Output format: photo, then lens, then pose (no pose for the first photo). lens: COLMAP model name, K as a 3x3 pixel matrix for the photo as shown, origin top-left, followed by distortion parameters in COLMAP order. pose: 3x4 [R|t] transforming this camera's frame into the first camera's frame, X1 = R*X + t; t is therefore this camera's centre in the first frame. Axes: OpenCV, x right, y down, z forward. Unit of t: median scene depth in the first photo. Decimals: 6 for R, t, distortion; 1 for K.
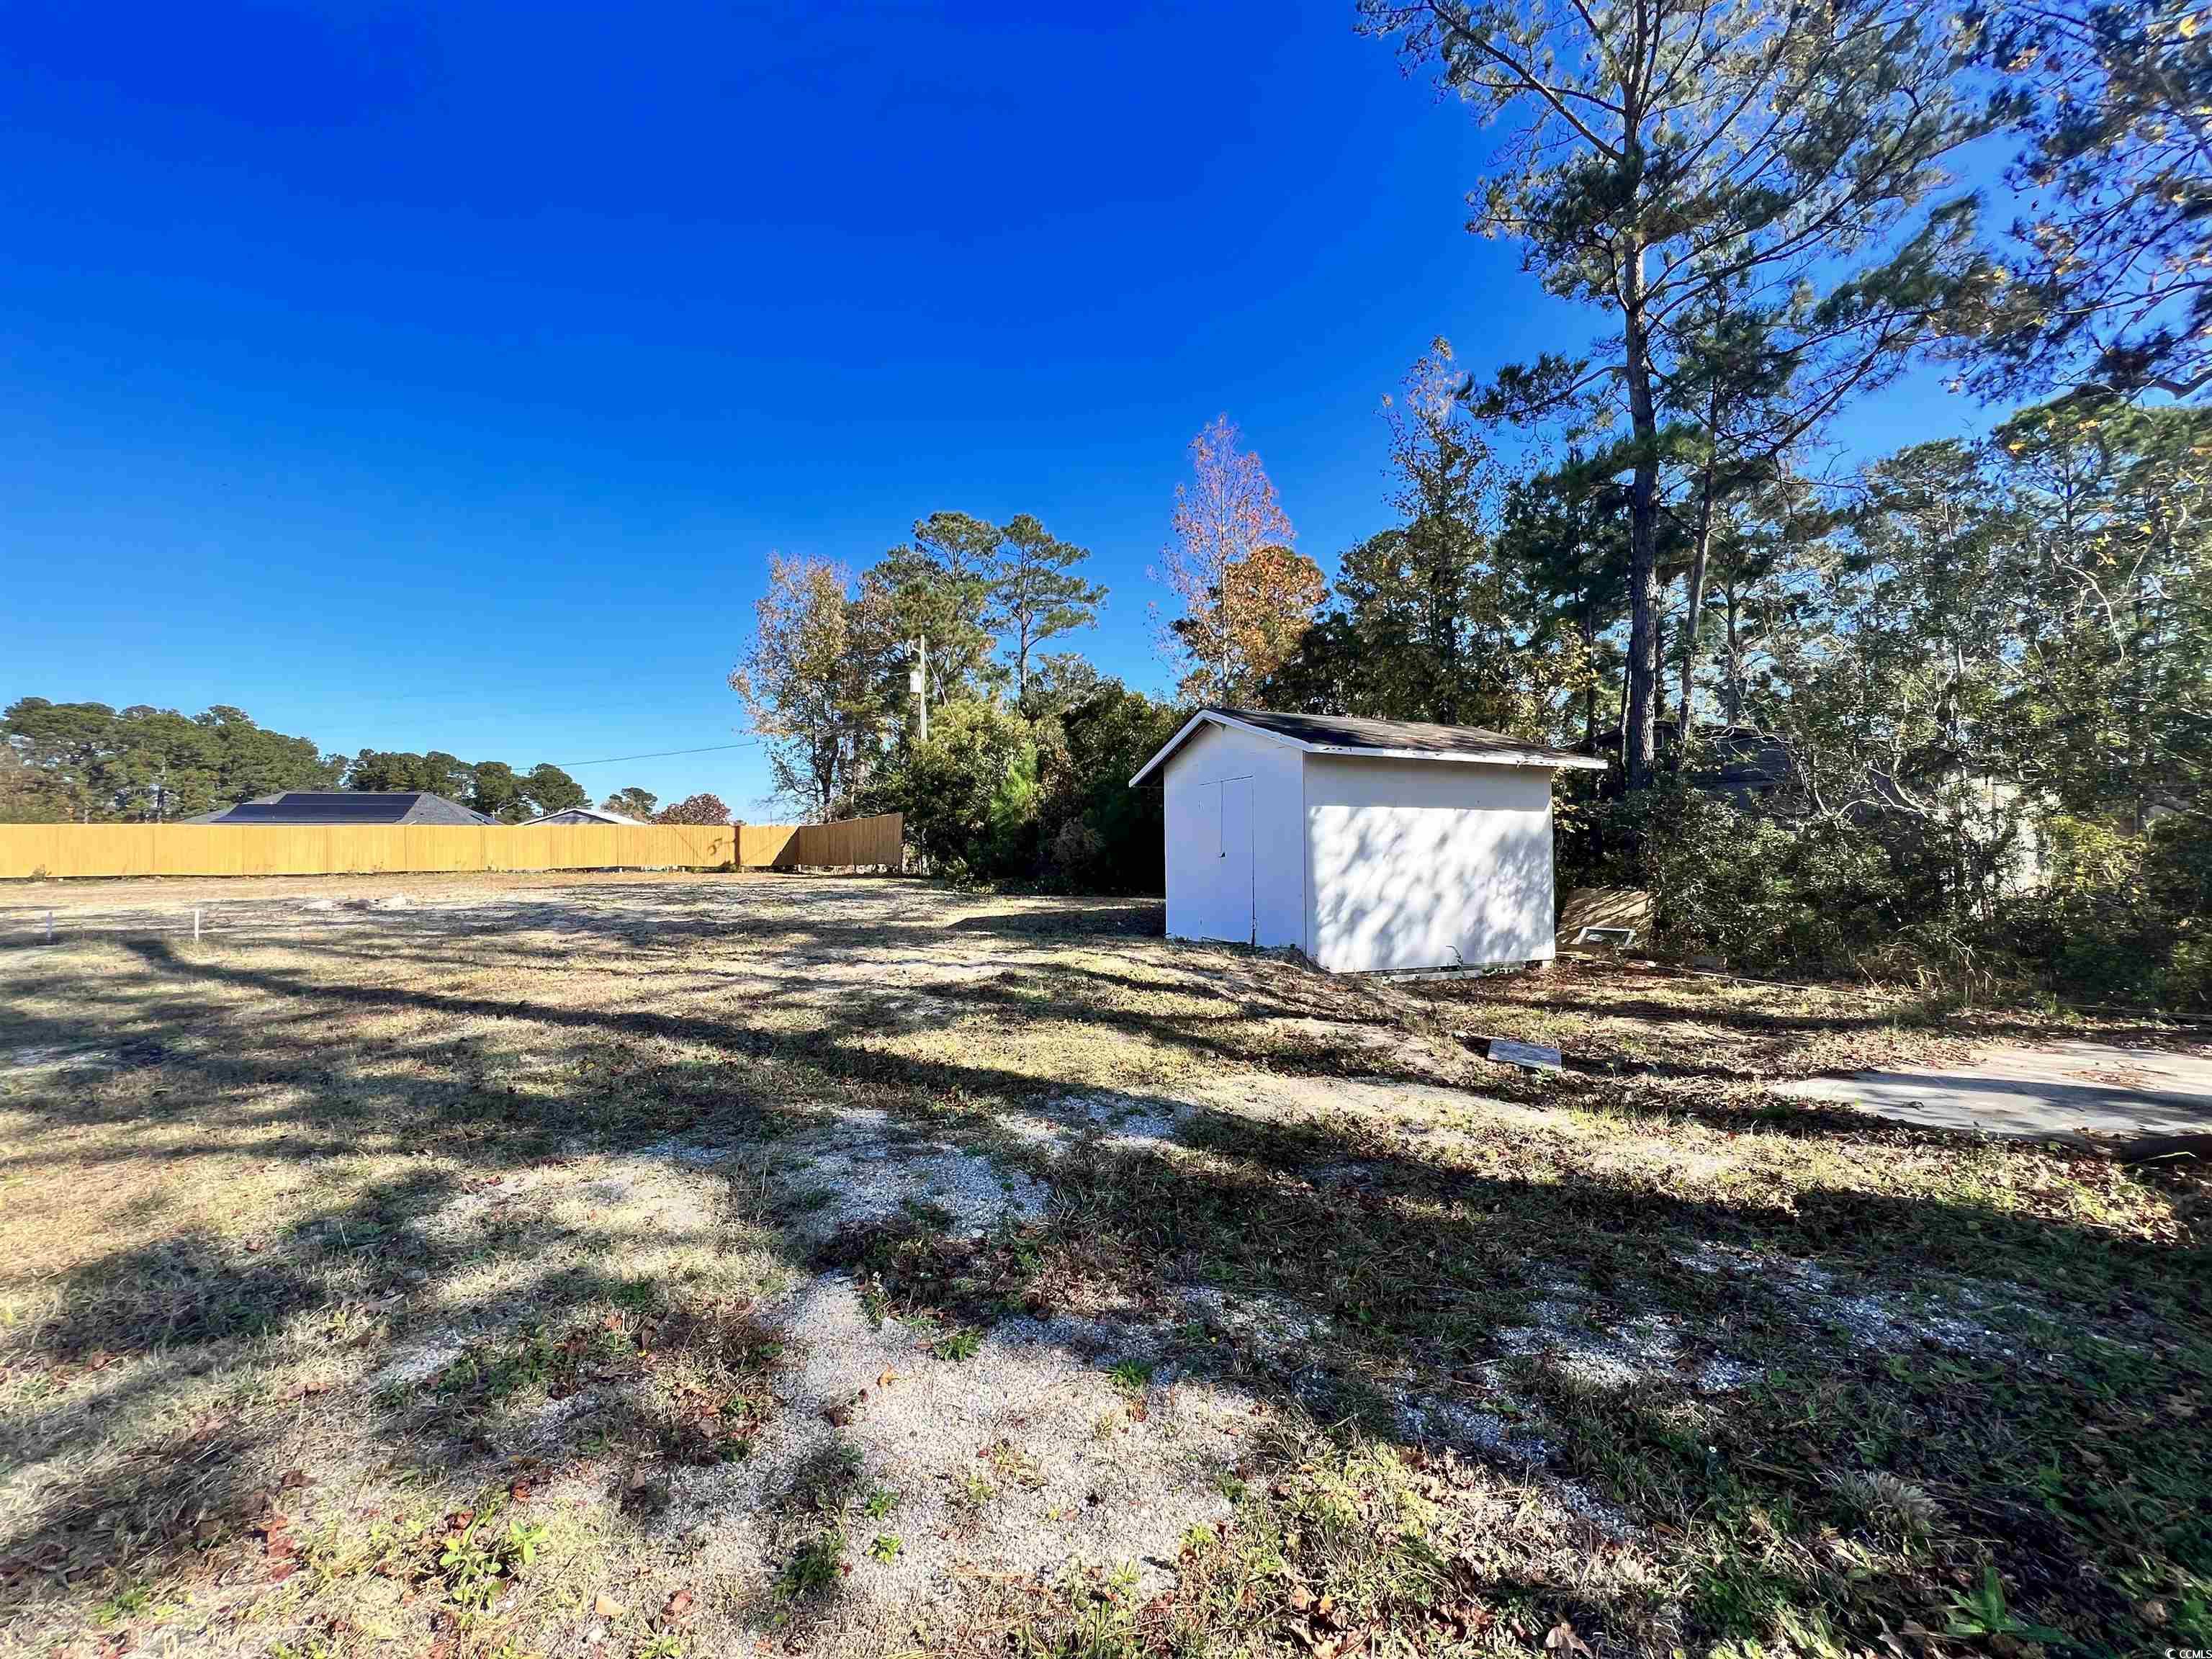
lens RADIAL K [[886.5, 0, 1110.3], [0, 886.5, 835.0], [0, 0, 1]] dist [-0.000417, 0.000370]
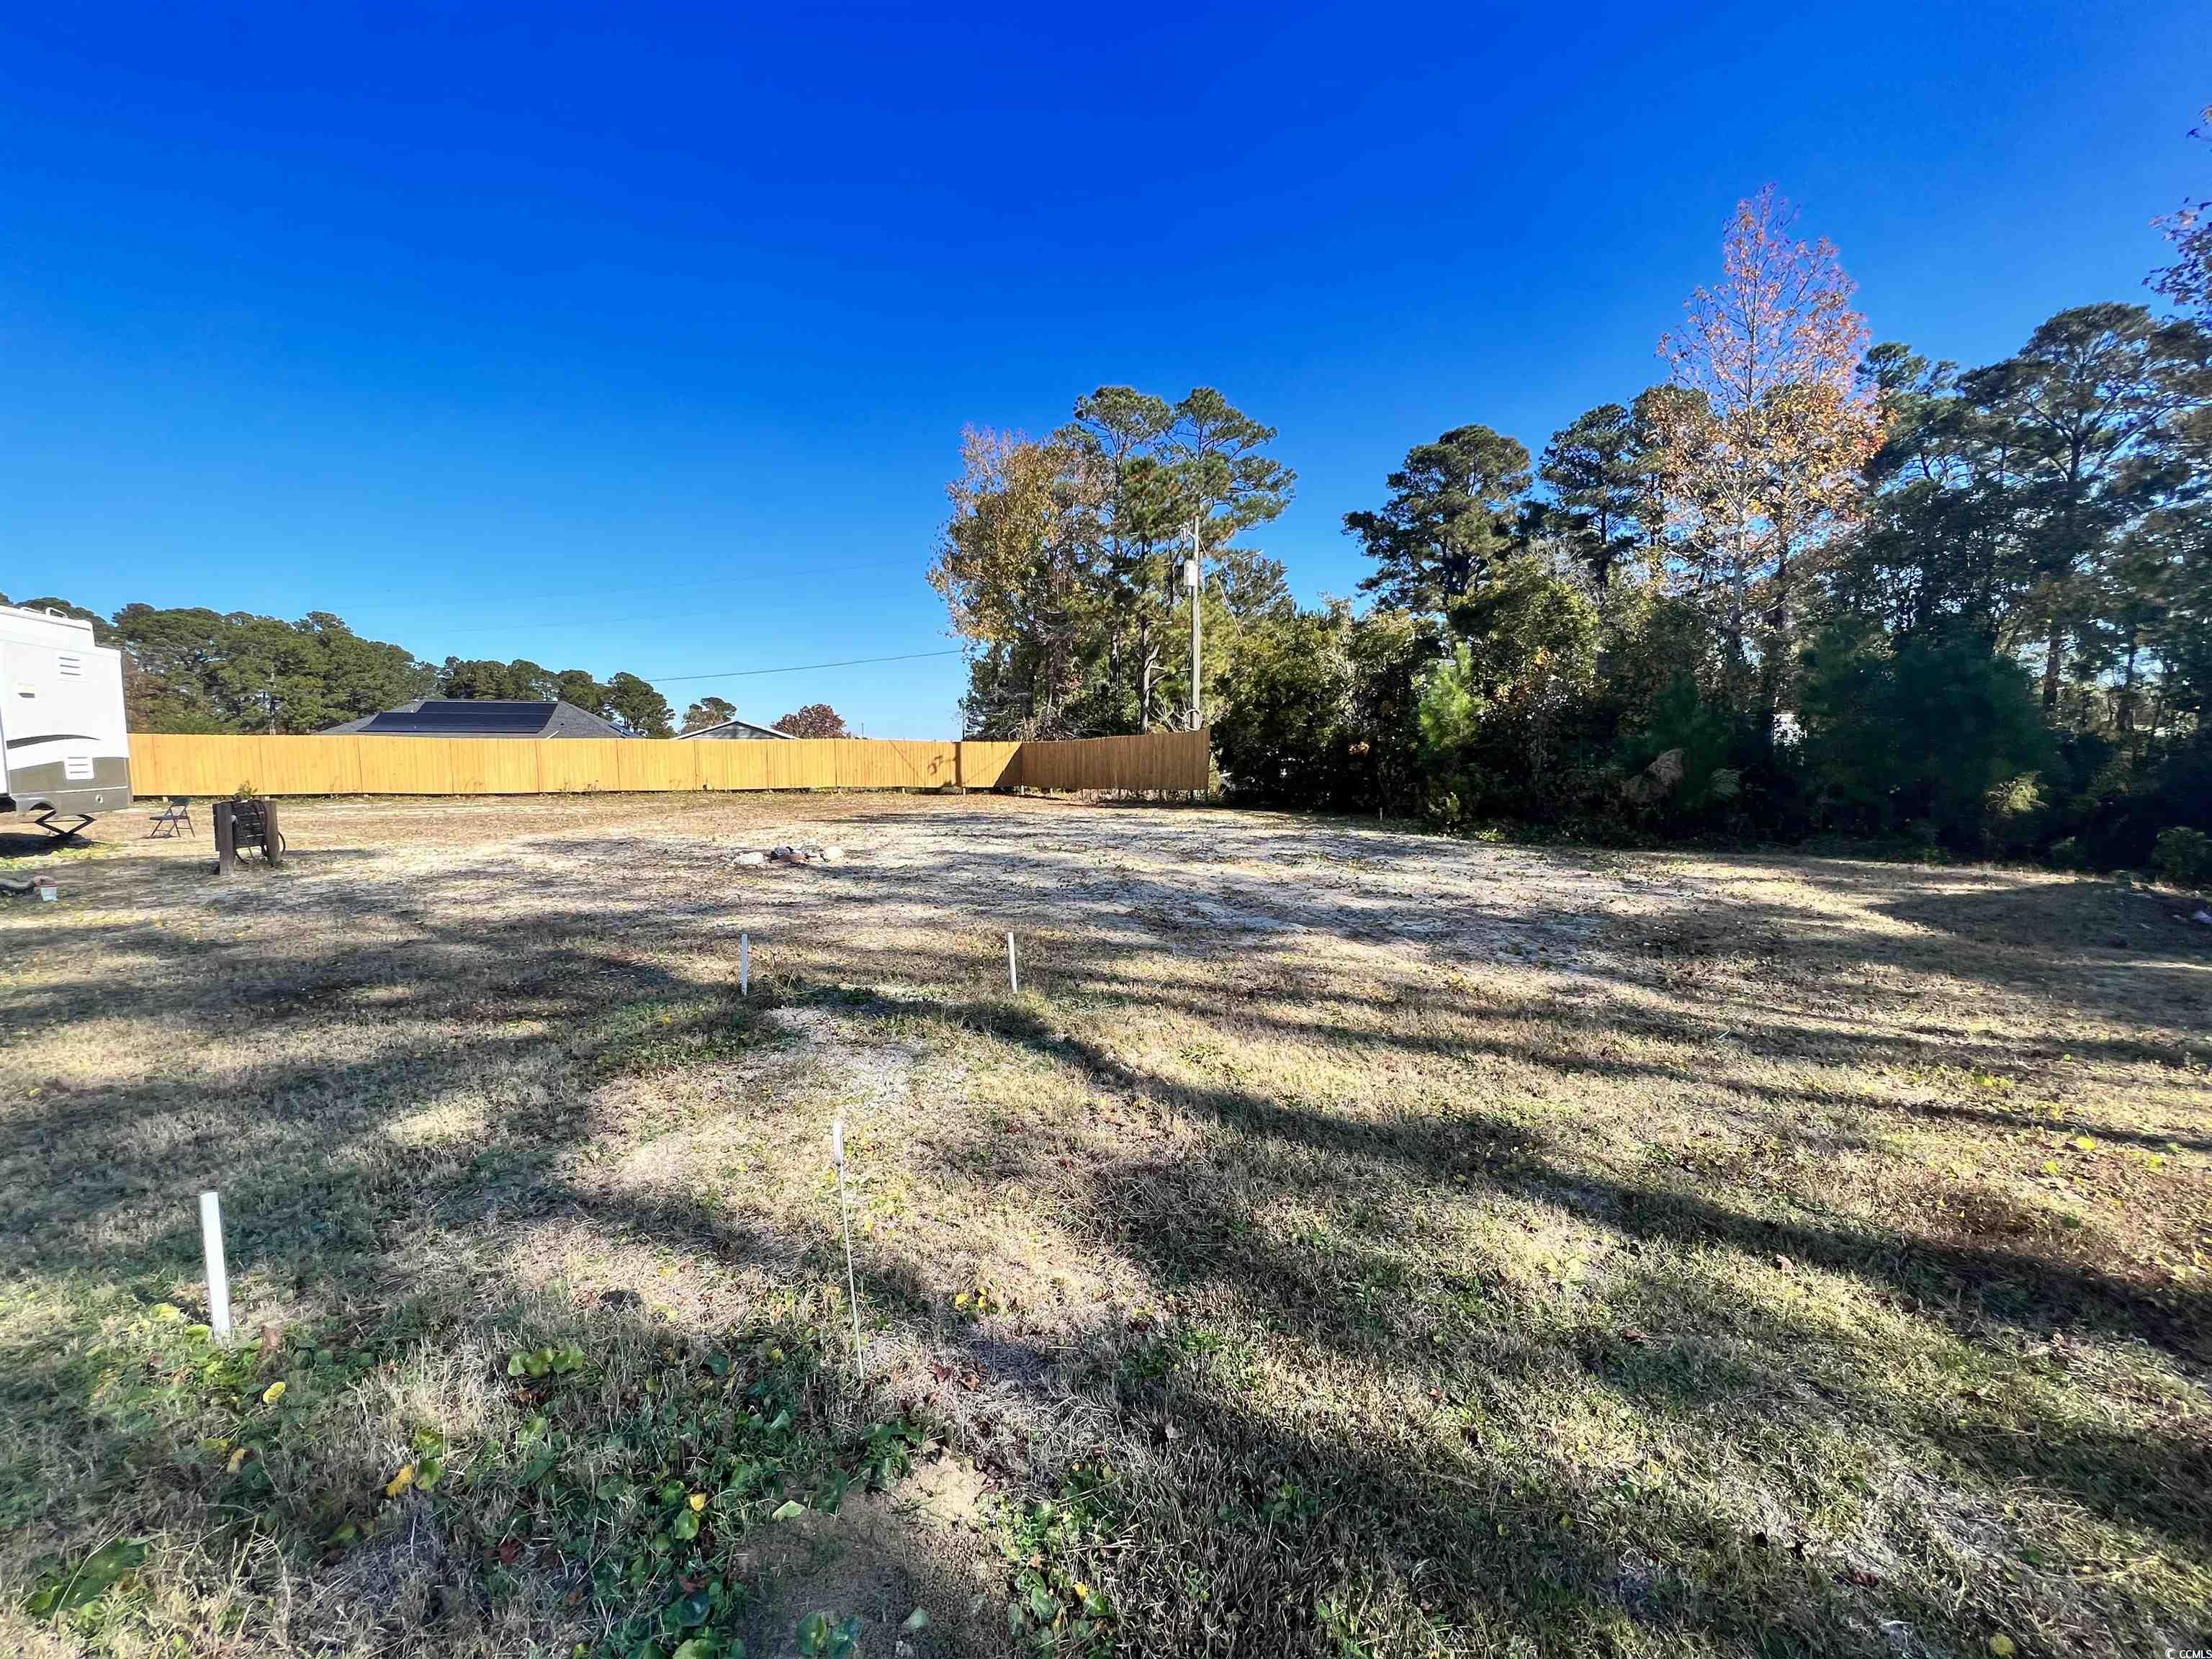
lens RADIAL K [[886.5, 0, 1110.3], [0, 886.5, 835.0], [0, 0, 1]] dist [-0.000417, 0.000370]
pose [[0.998585, 0.014302, -0.051211, -1.054665], [-0.009246, 0.995178, 0.097647, -0.026485], [0.052361, -0.097036, 0.993903, 0.561785]]
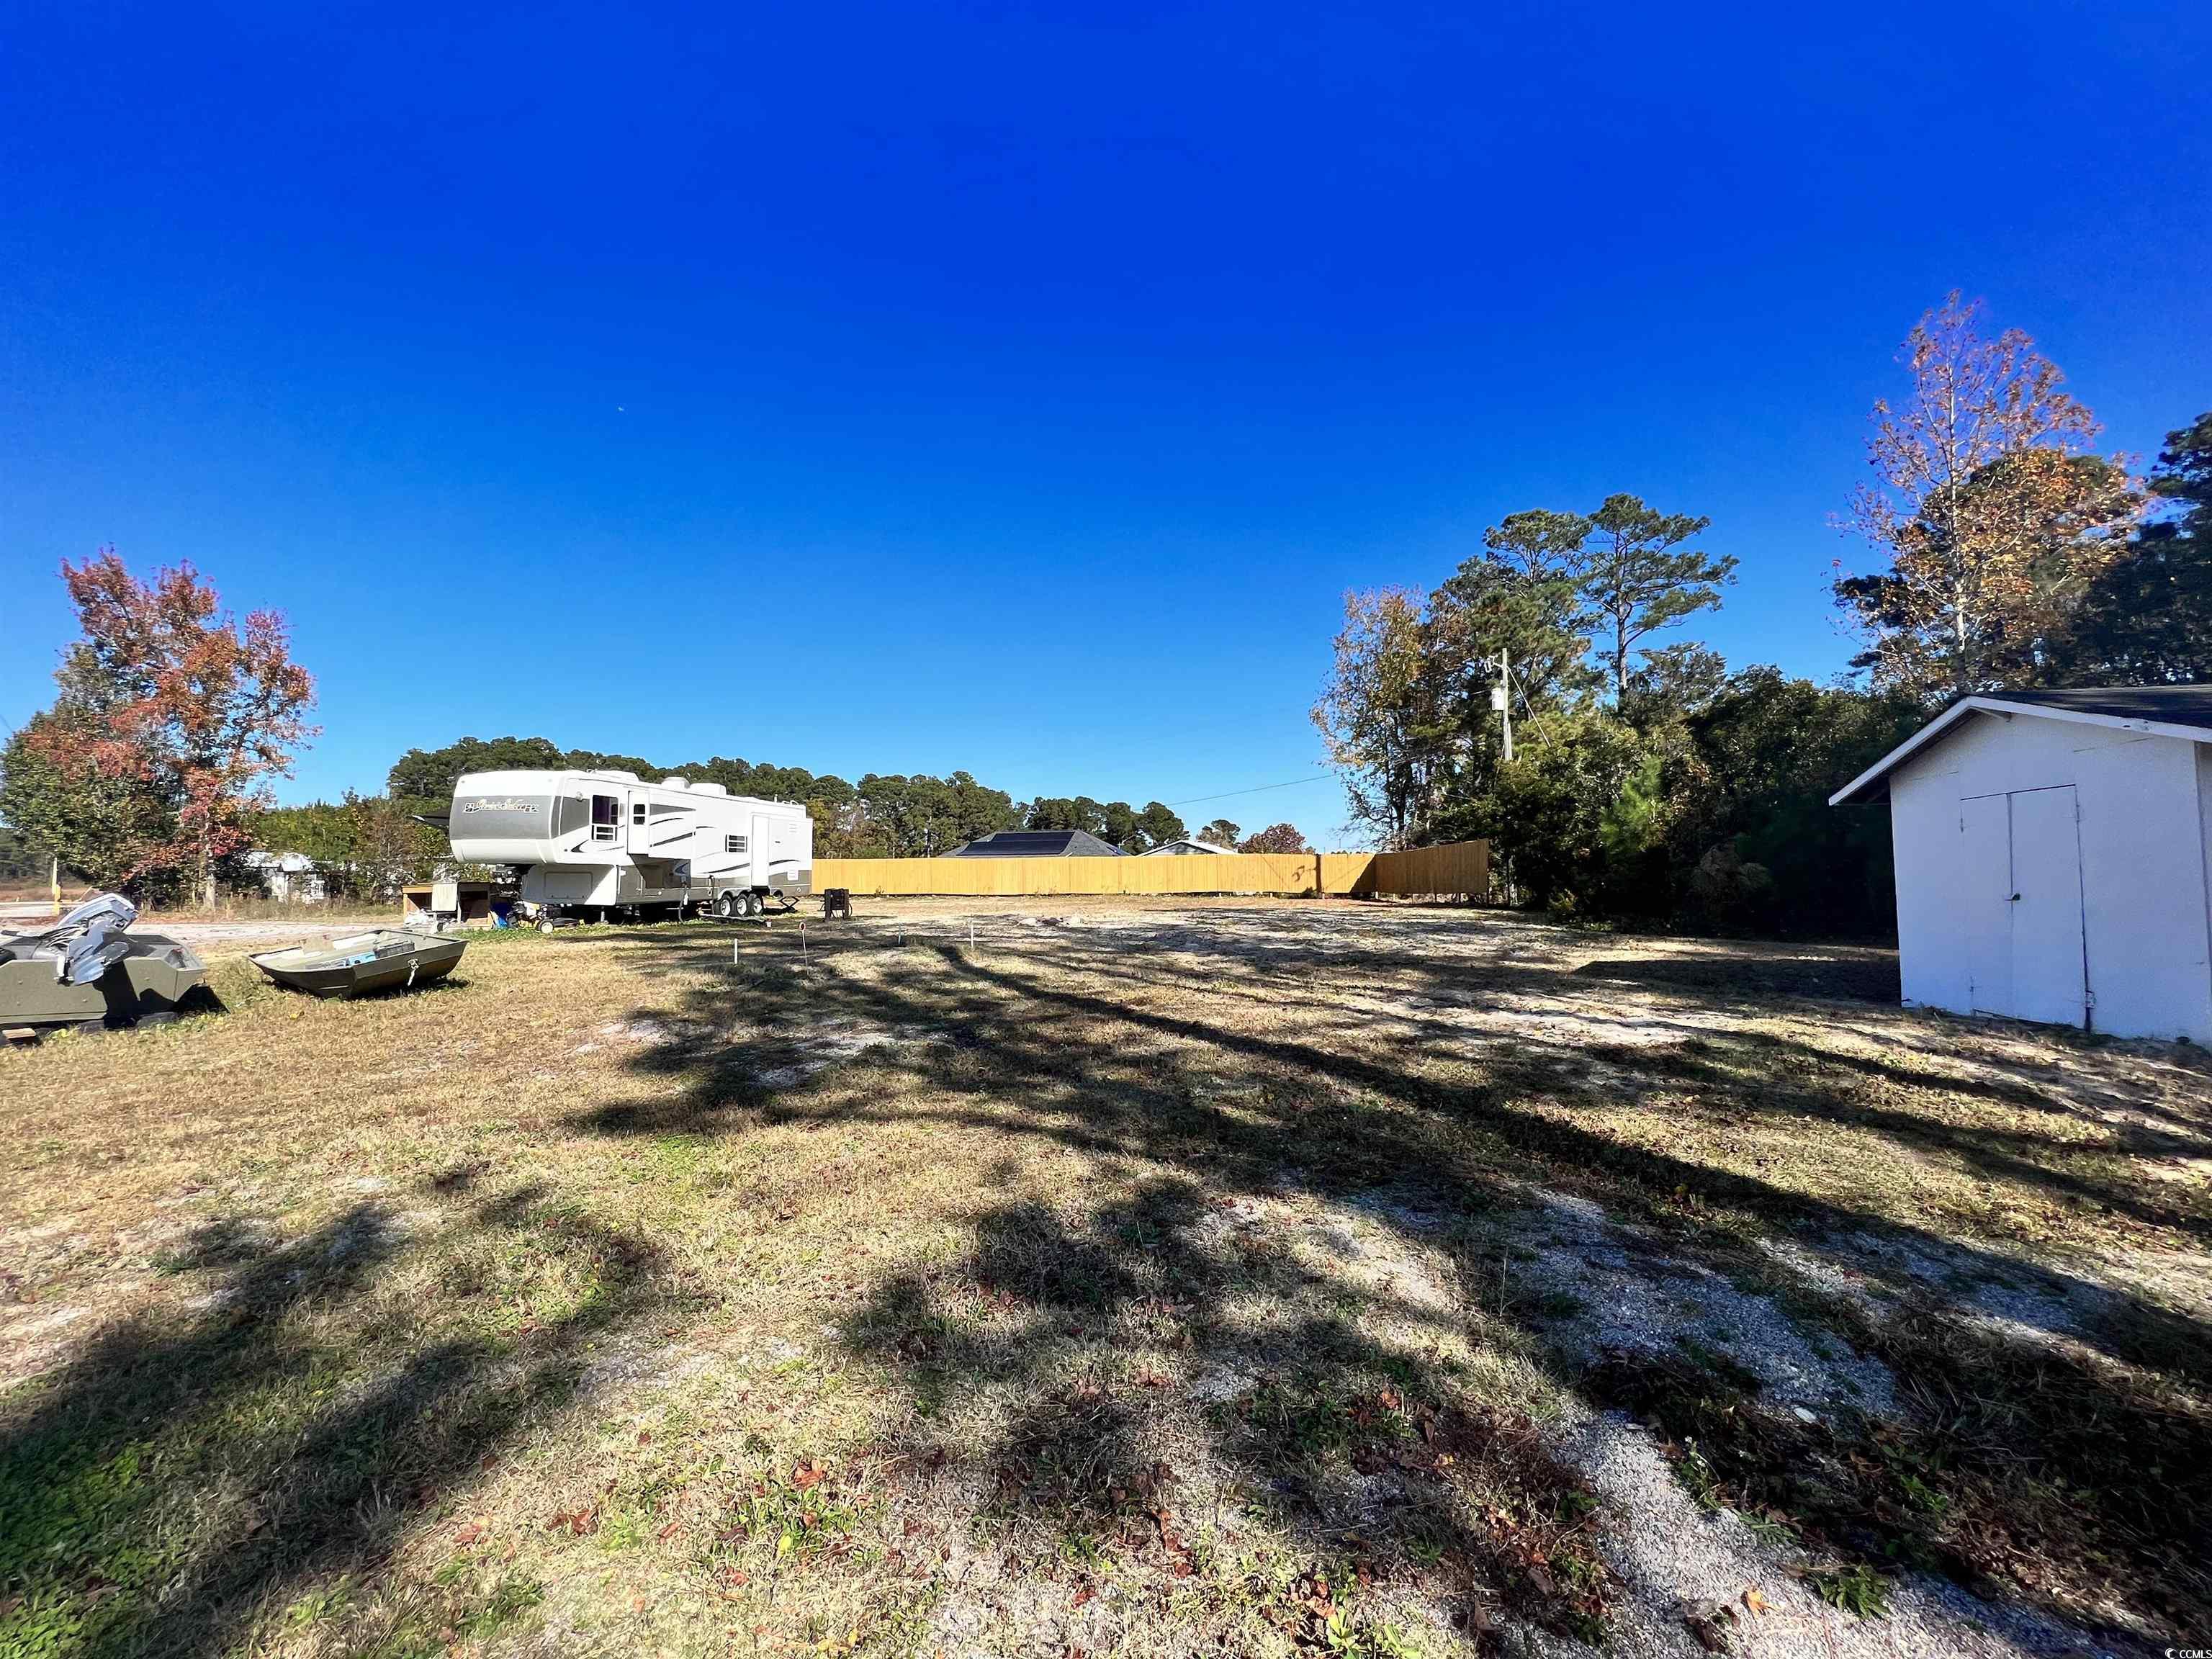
lens RADIAL K [[886.5, 0, 1110.3], [0, 886.5, 835.0], [0, 0, 1]] dist [-0.000417, 0.000370]
pose [[0.816037, -0.024160, -0.577494, -0.068580], [0.008026, 0.999503, -0.030474, -0.014544], [0.577944, 0.020233, 0.815826, 0.001552]]
